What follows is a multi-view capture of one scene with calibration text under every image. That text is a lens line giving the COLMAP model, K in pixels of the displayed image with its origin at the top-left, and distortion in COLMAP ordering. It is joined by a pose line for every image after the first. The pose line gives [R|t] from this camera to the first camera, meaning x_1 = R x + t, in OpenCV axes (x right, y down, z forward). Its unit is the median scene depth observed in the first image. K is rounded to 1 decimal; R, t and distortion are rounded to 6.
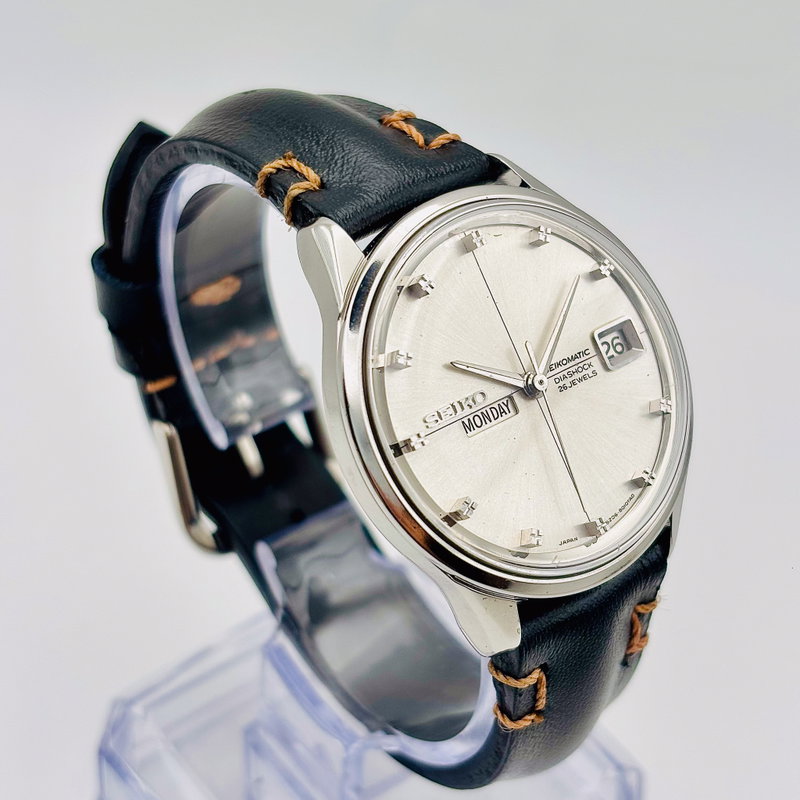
lens RADIAL K [[1622.6, 0, 399.5], [0, 1622.6, 401.6], [0, 0, 1]] dist [0.280573, 0.000000]
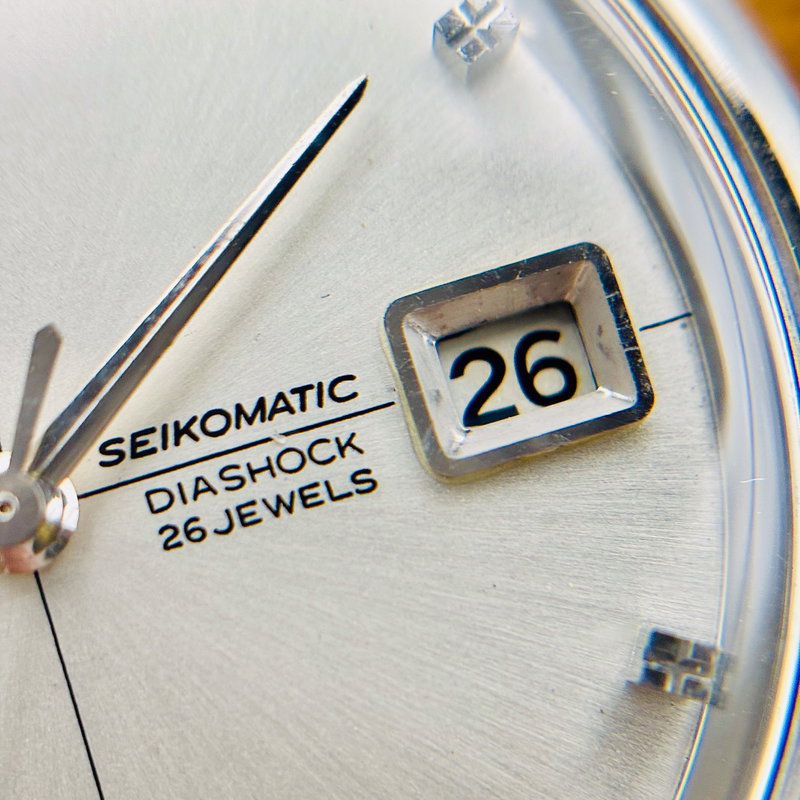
lens RADIAL K [[1622.6, 0, 367.9], [0, 1622.6, 403.4], [0, 0, 1]] dist [0.280573, 0.000000]
pose [[0.855909, 0.098187, -0.507719, 0.237201], [-0.076170, 0.995037, 0.064021, -0.043498], [0.511485, -0.016123, 0.859141, 0.802732]]
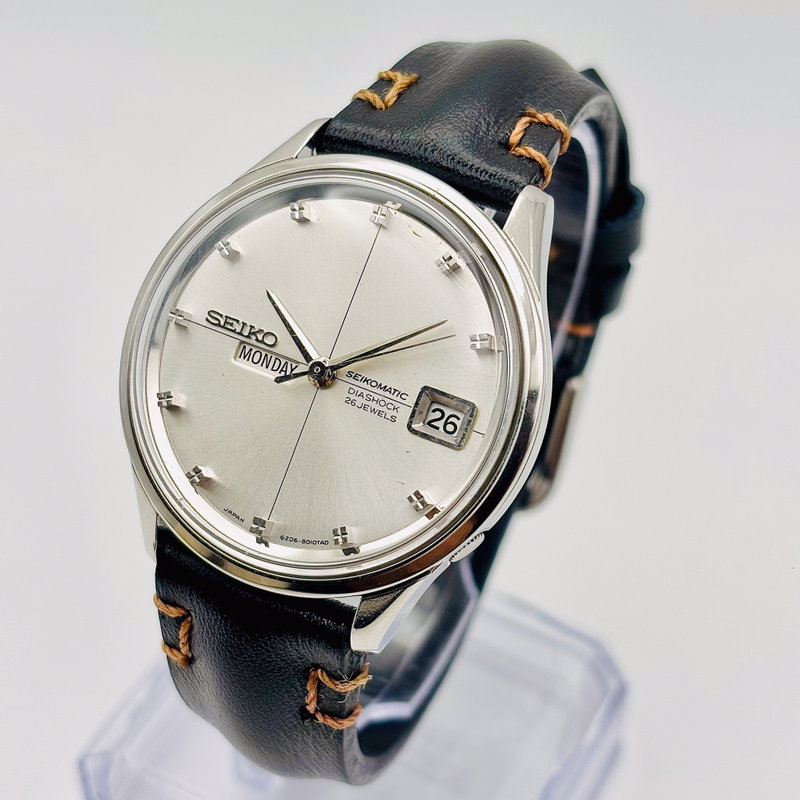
lens RADIAL K [[1622.6, 0, 392.2], [0, 1622.6, 407.1], [0, 0, 1]] dist [0.280573, 0.000000]
pose [[0.415962, 0.588663, -0.693146, 0.739612], [-0.603962, 0.748664, 0.273370, -0.267990], [0.679857, 0.304923, 0.666946, 0.399174]]
